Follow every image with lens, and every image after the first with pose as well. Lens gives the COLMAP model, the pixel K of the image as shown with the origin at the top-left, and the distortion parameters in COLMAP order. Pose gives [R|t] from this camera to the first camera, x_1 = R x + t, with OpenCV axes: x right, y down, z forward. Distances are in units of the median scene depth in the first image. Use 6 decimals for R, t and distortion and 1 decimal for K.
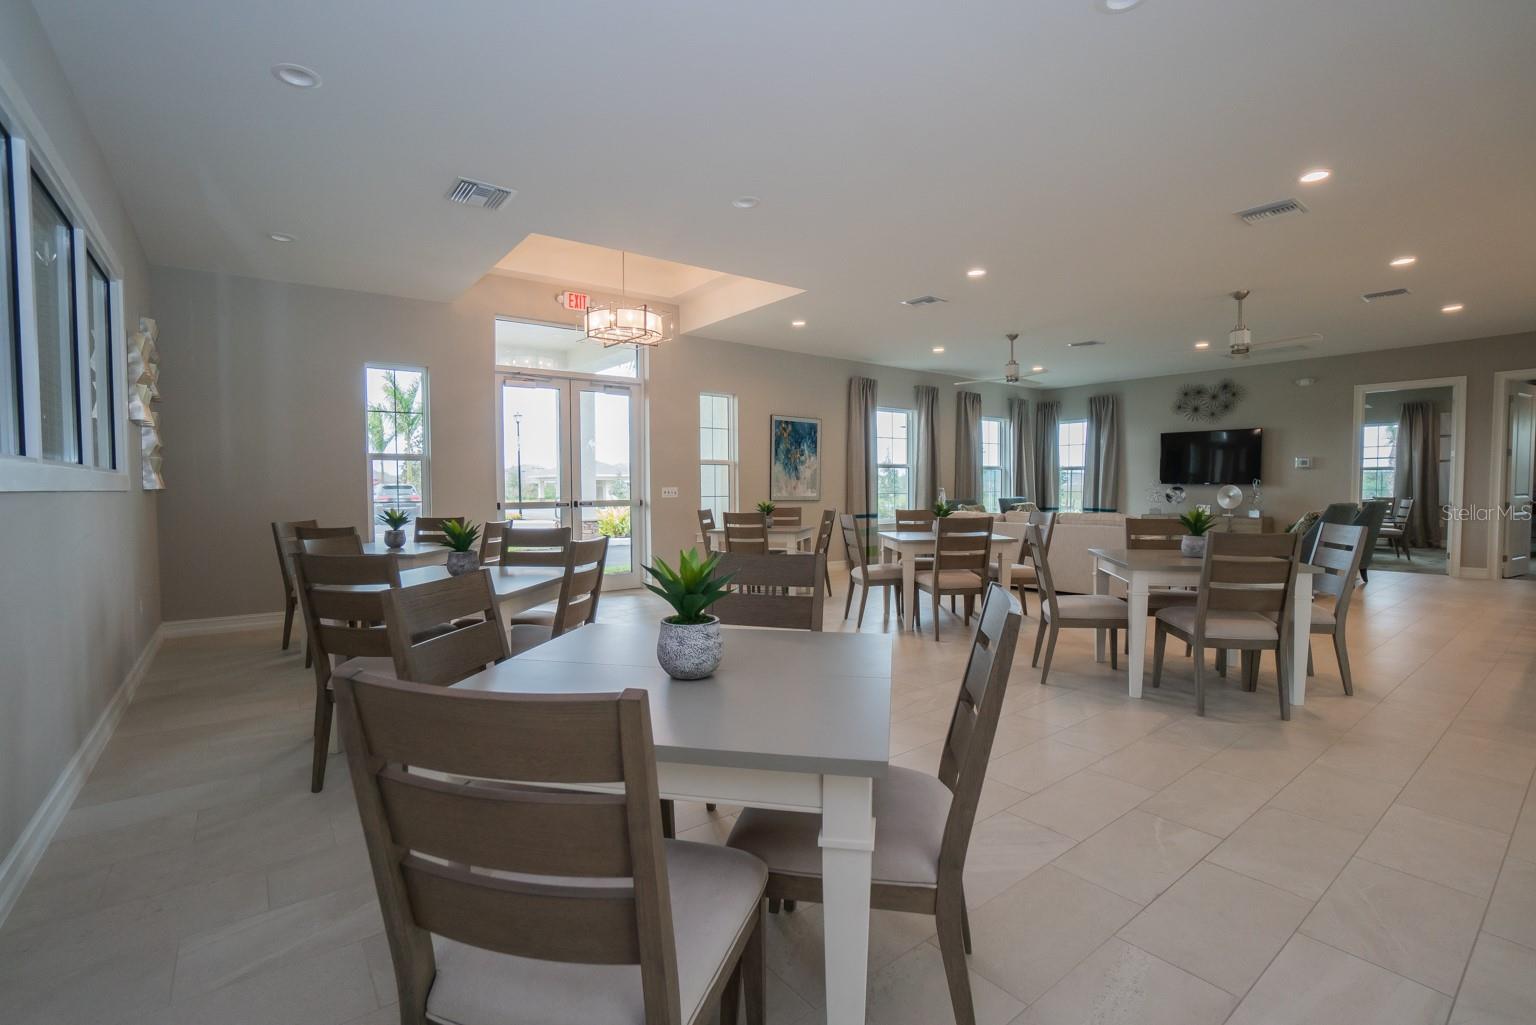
lens RADIAL K [[719.9, 0, 768.0], [0, 719.9, 512.5], [0, 0, 1]] dist [-0.000079, -0.000005]
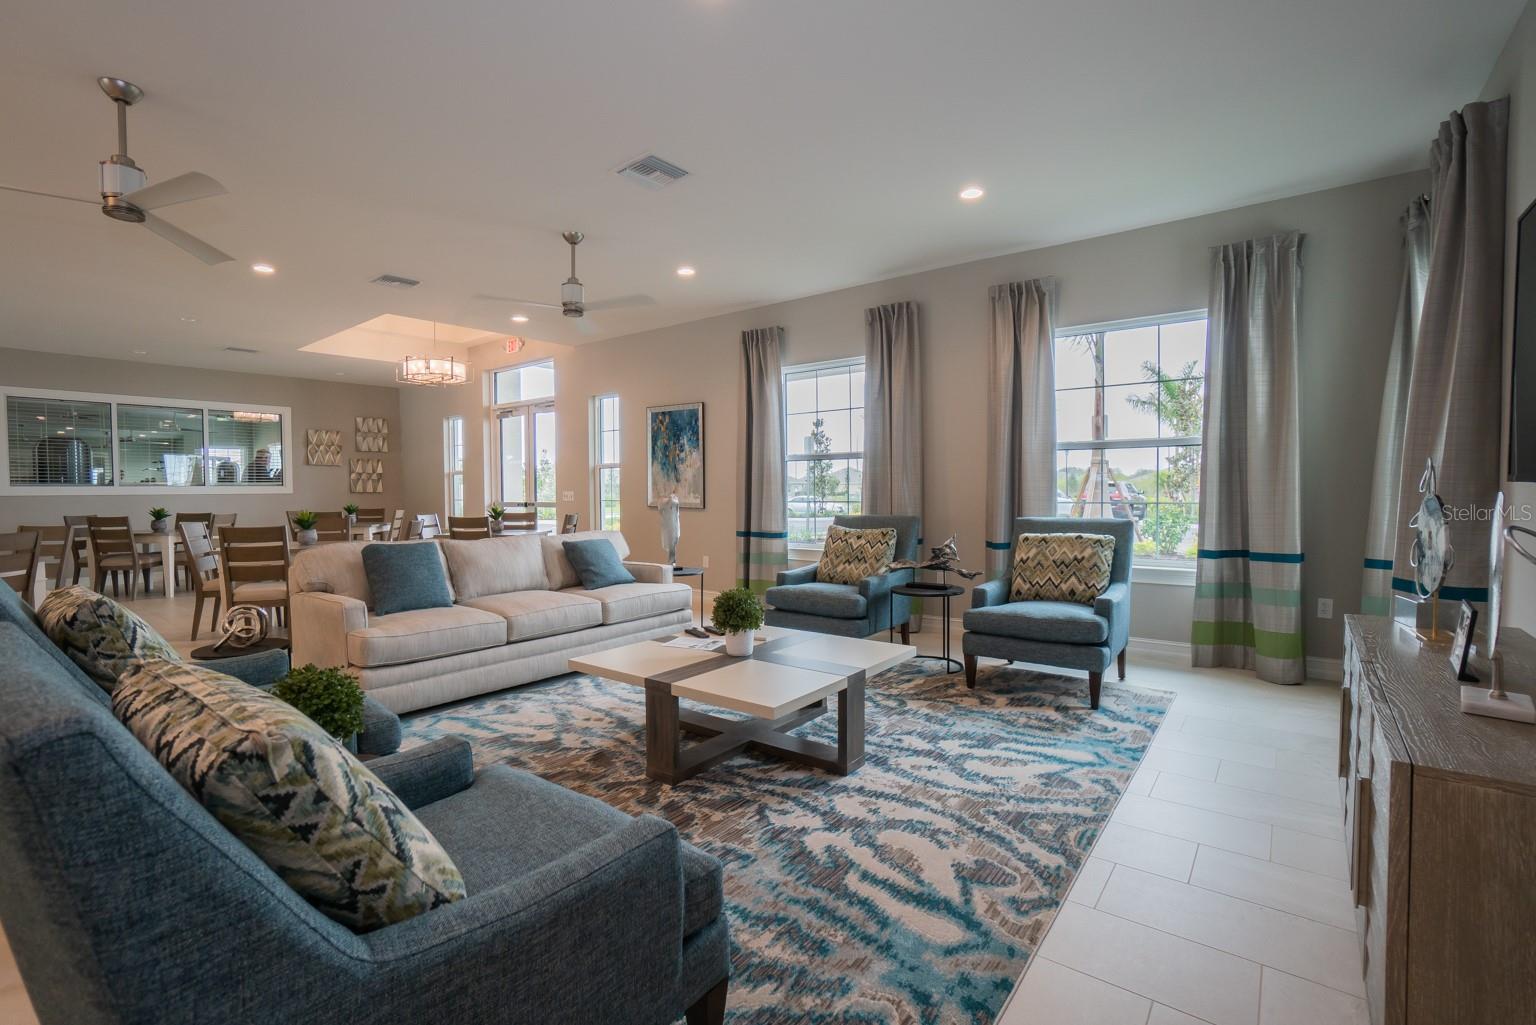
lens RADIAL K [[693.1, 0, 768.0], [0, 693.1, 512.5], [0, 0, 1]] dist [0.000073, 0.000009]
pose [[0.295892, 0.032066, -0.954683, 0.816352], [-0.016642, 0.999458, 0.028412, -0.035309], [0.955077, 0.007481, 0.296265, 0.868080]]
